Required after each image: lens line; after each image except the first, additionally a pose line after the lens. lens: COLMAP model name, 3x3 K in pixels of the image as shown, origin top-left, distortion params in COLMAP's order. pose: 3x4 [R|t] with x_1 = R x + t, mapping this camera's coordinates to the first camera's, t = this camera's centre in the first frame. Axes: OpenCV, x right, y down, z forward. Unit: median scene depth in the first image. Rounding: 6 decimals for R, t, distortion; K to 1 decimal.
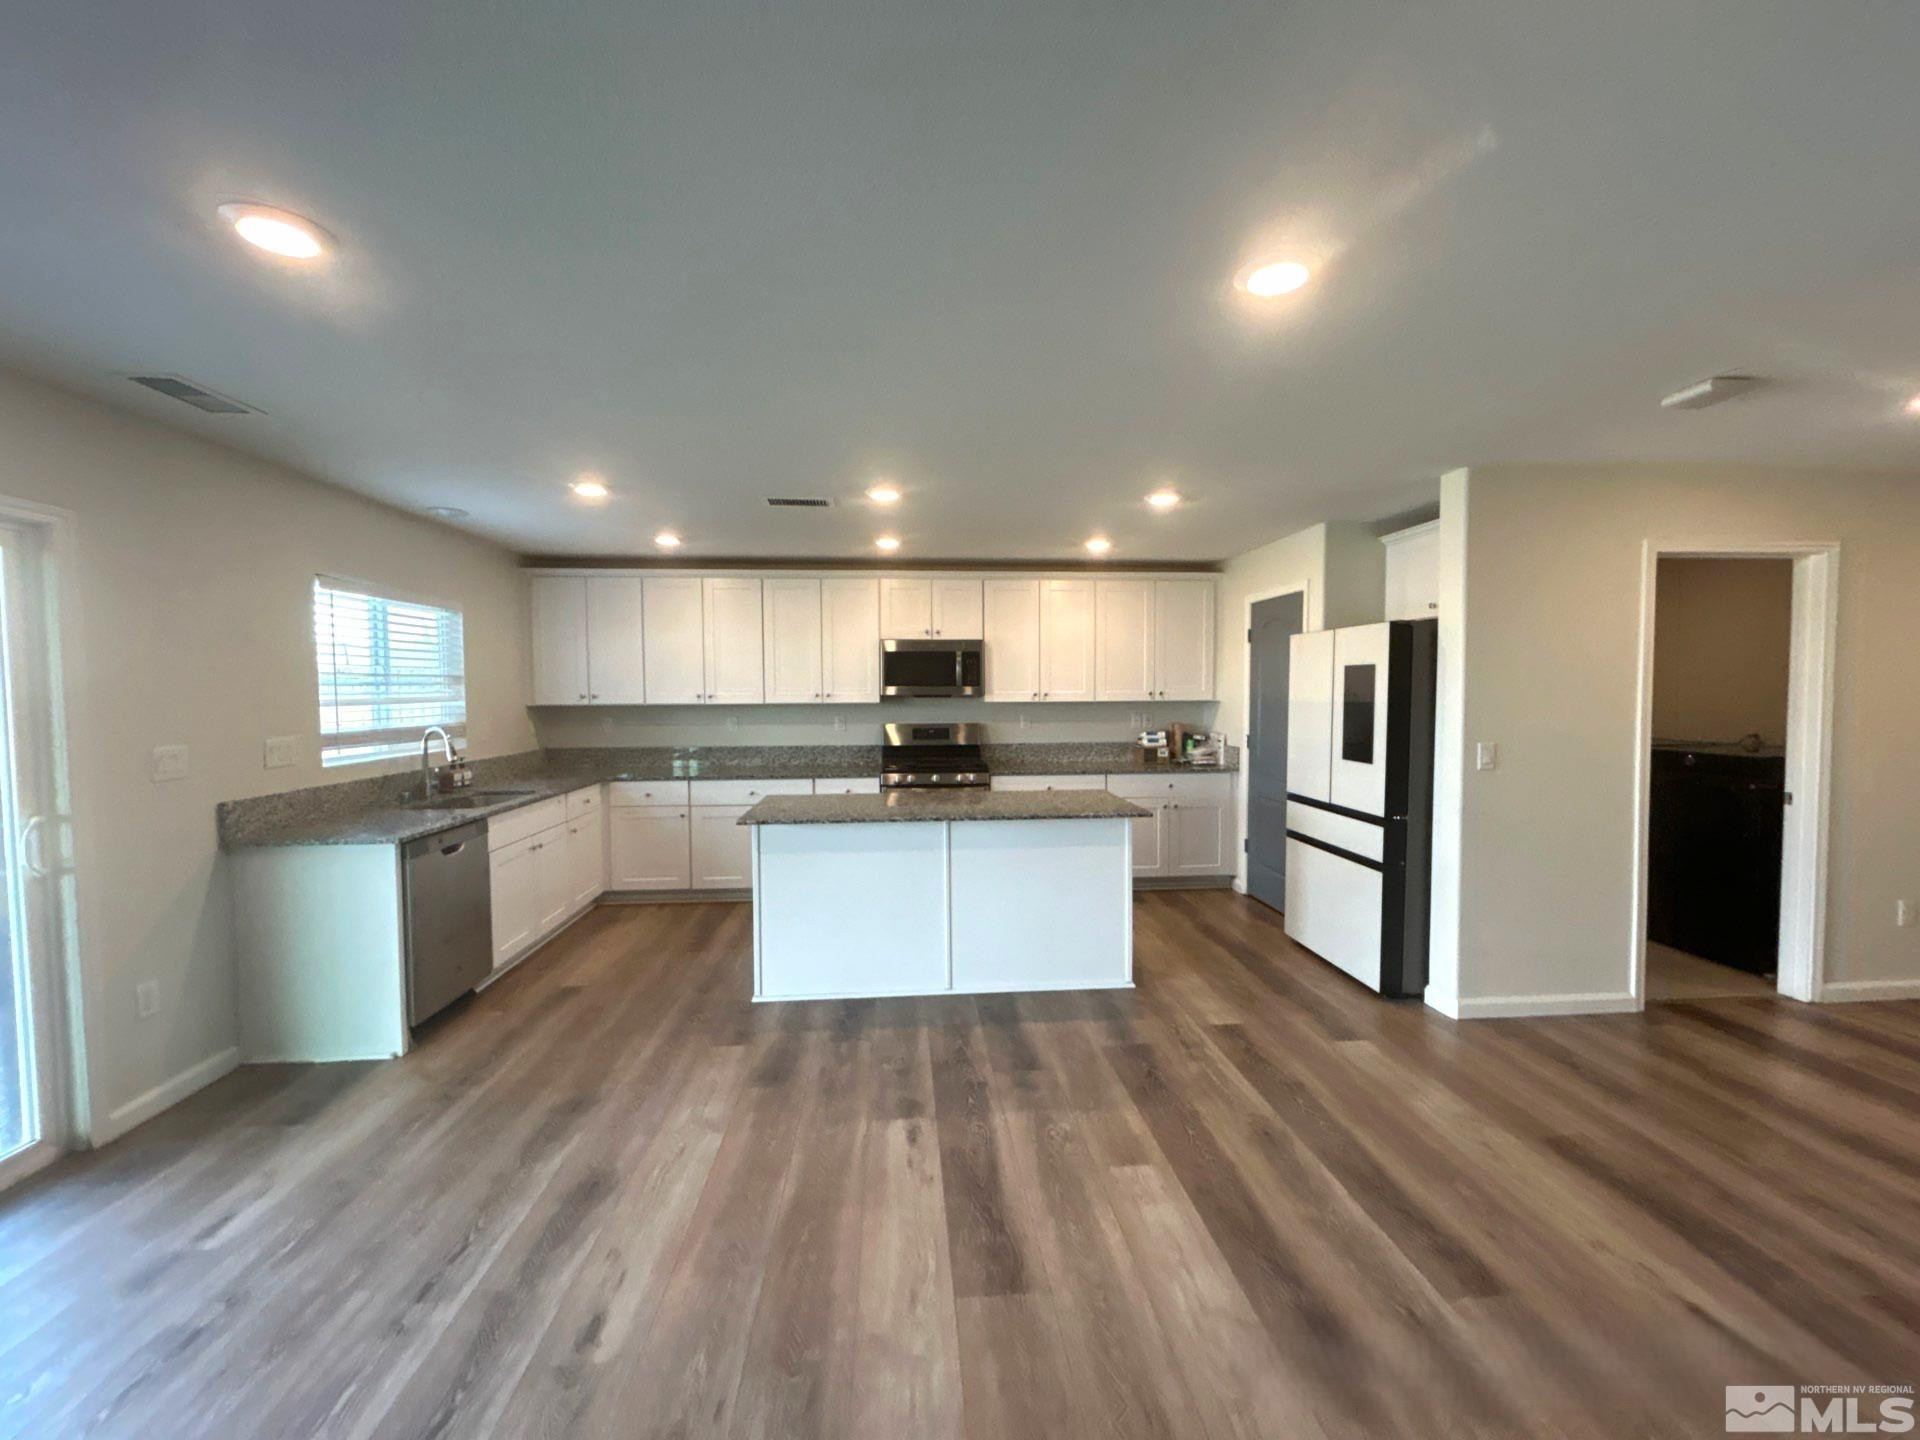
lens RADIAL K [[770.9, 0, 960.5], [0, 770.9, 723.6], [0, 0, 1]] dist [-0.003289, 0.000625]
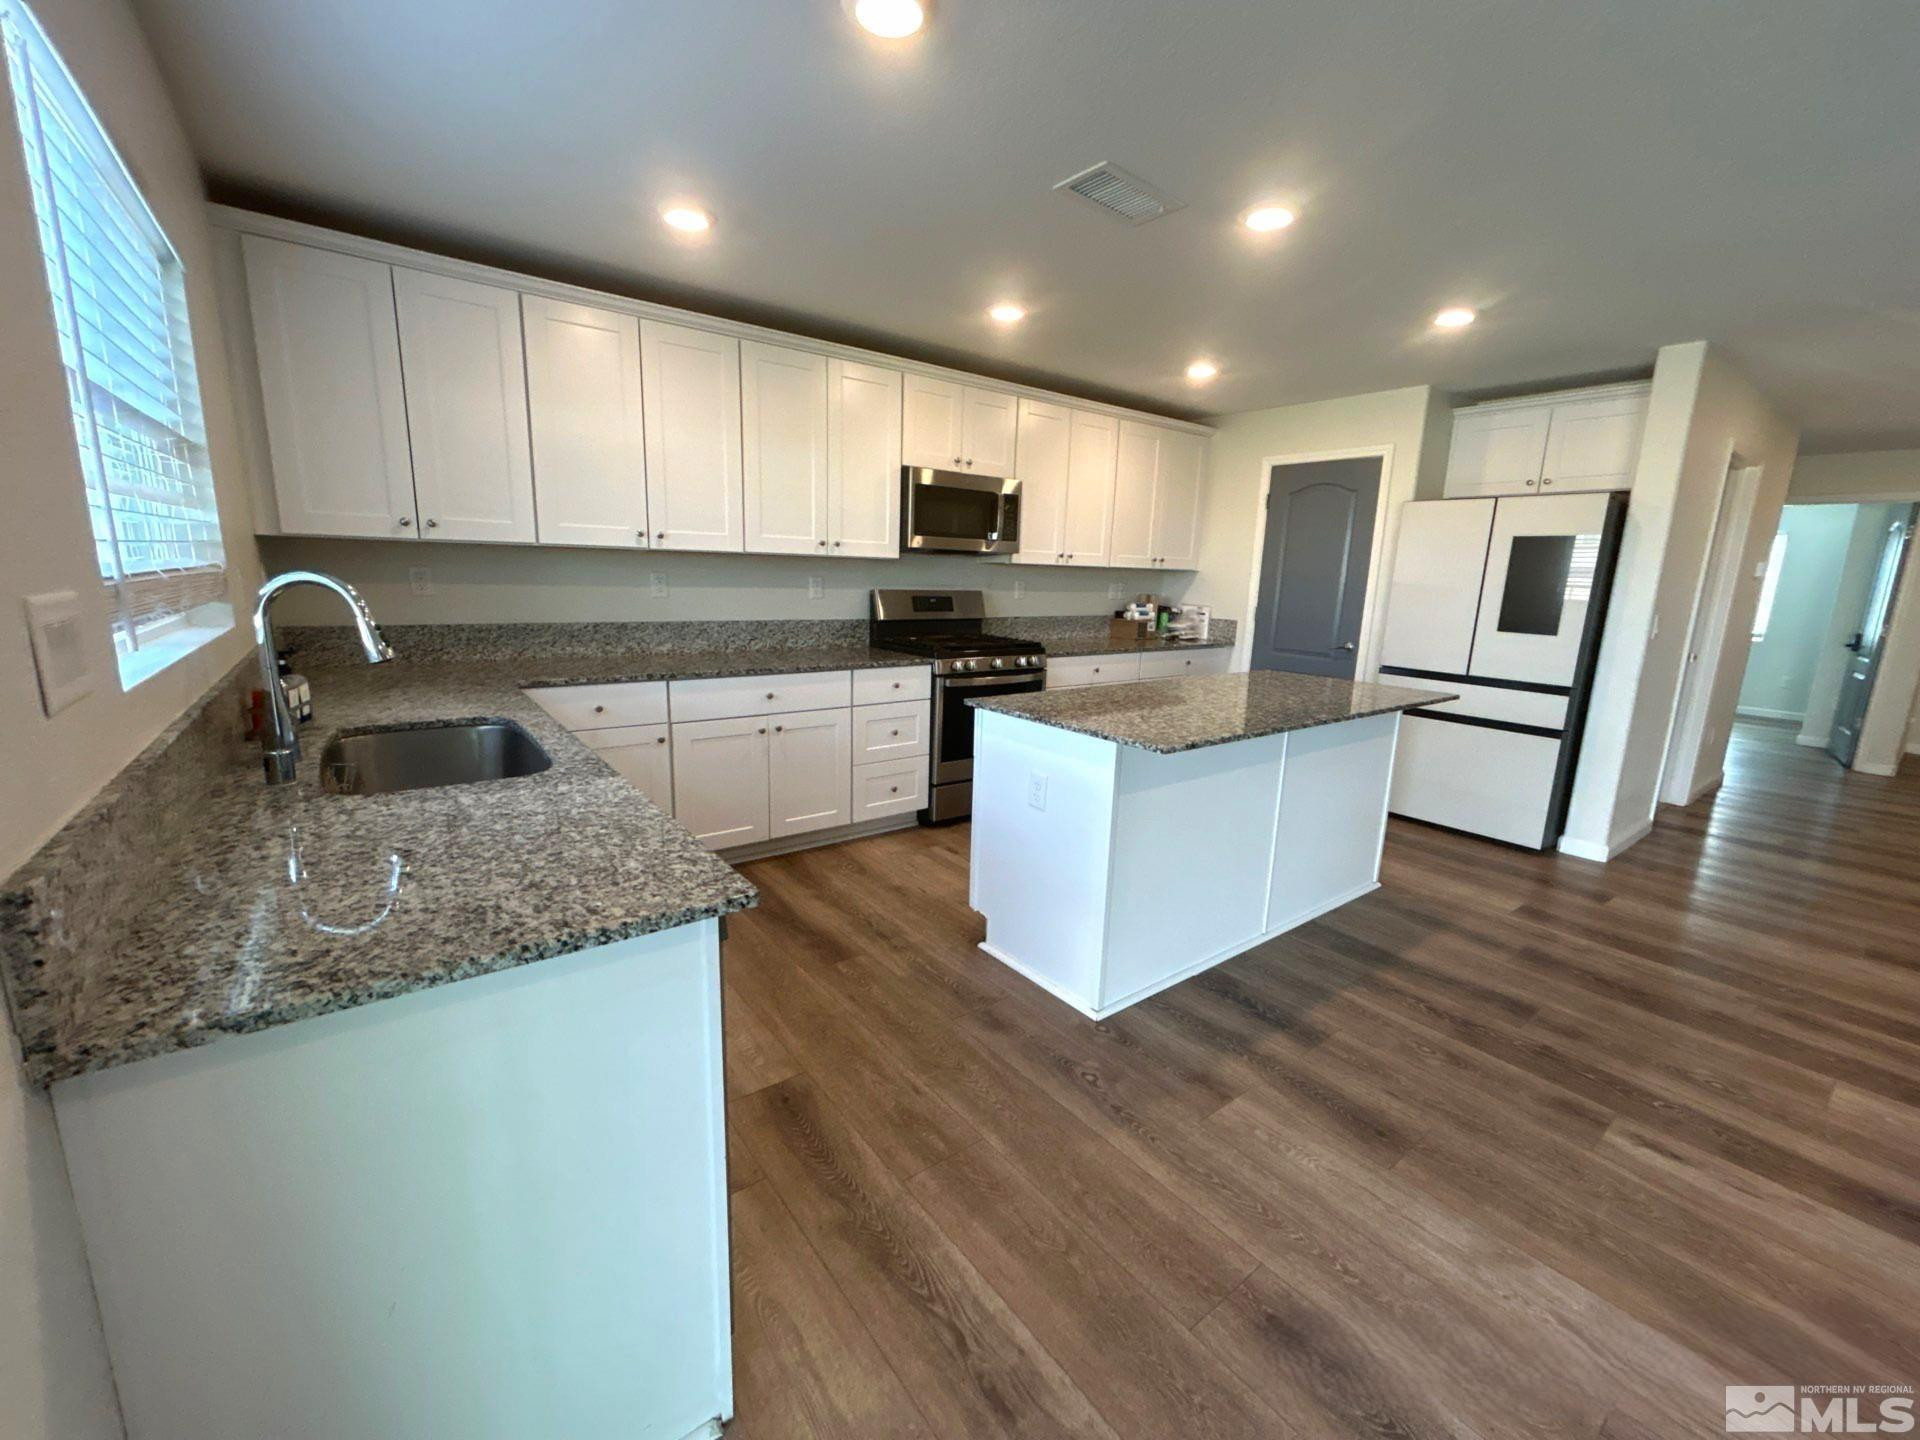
lens RADIAL K [[770.9, 0, 959.5], [0, 770.9, 719.5], [0, 0, 1]] dist [-0.003289, 0.000625]
pose [[0.842986, -0.071189, 0.533204, -0.478331], [-0.012204, 0.988419, 0.151259, 0.012176], [-0.537797, -0.134016, 0.832355, 0.388645]]
